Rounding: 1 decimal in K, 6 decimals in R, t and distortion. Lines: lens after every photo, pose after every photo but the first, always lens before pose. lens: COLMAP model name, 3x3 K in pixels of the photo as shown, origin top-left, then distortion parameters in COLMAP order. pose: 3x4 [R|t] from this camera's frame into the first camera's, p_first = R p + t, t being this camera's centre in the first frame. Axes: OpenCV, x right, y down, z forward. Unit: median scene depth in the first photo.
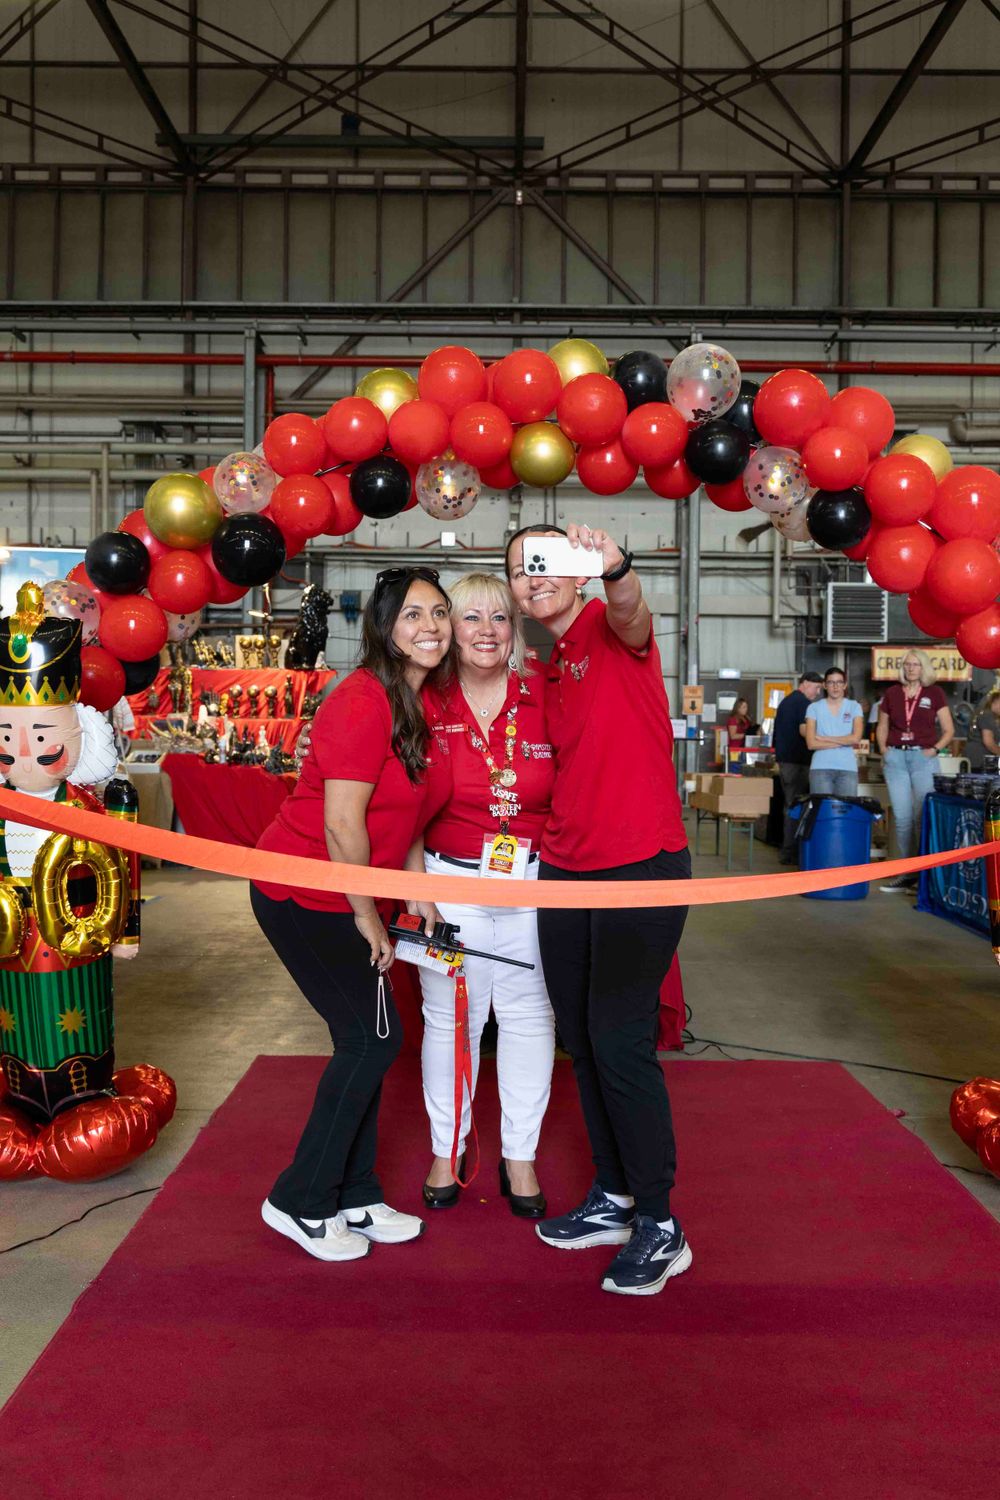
lens RADIAL K [[1797.8, 0, 497.2], [0, 1797.8, 711.0], [0, 0, 1]] dist [0.047897, 0.000000]
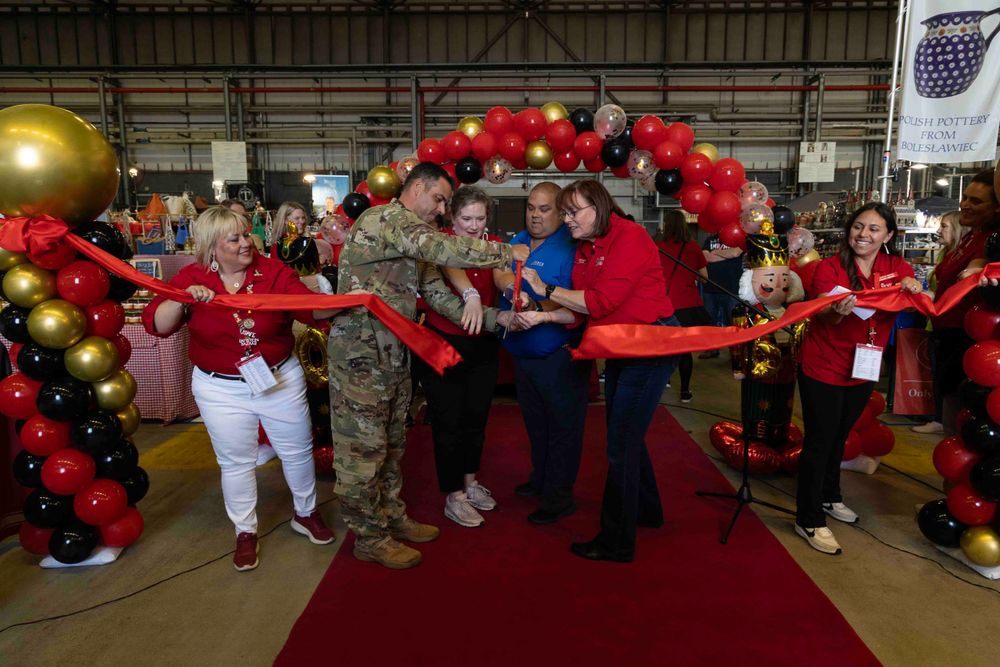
lens RADIAL K [[731.7, 0, 503.8], [0, 731.7, 326.4], [0, 0, 1]] dist [0.025508, 0.005973]
pose [[0.999705, -0.009651, -0.022268, -0.000211], [0.012426, 0.991690, 0.128053, -0.008217], [0.020847, -0.128292, 0.991517, 0.008272]]
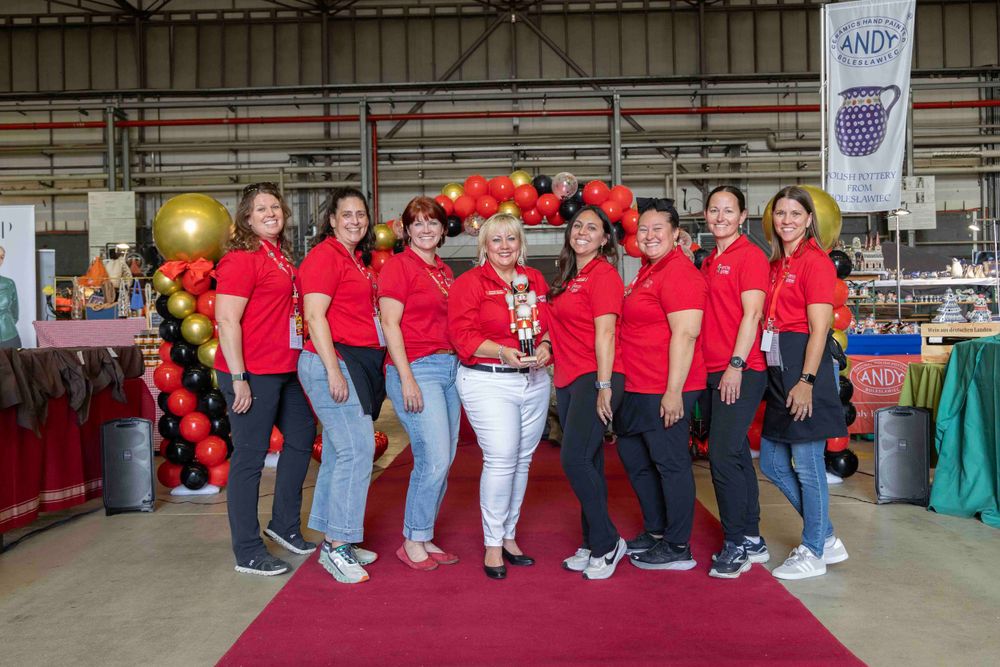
lens RADIAL K [[1198.5, 0, 492.4], [0, 1198.5, 305.0], [0, 0, 1]] dist [0.047897, 0.000000]
pose [[0.999251, -0.033382, -0.019584, 0.005589], [0.033167, 0.999387, -0.011223, 0.003936], [0.019947, 0.010565, 0.999745, -0.156106]]
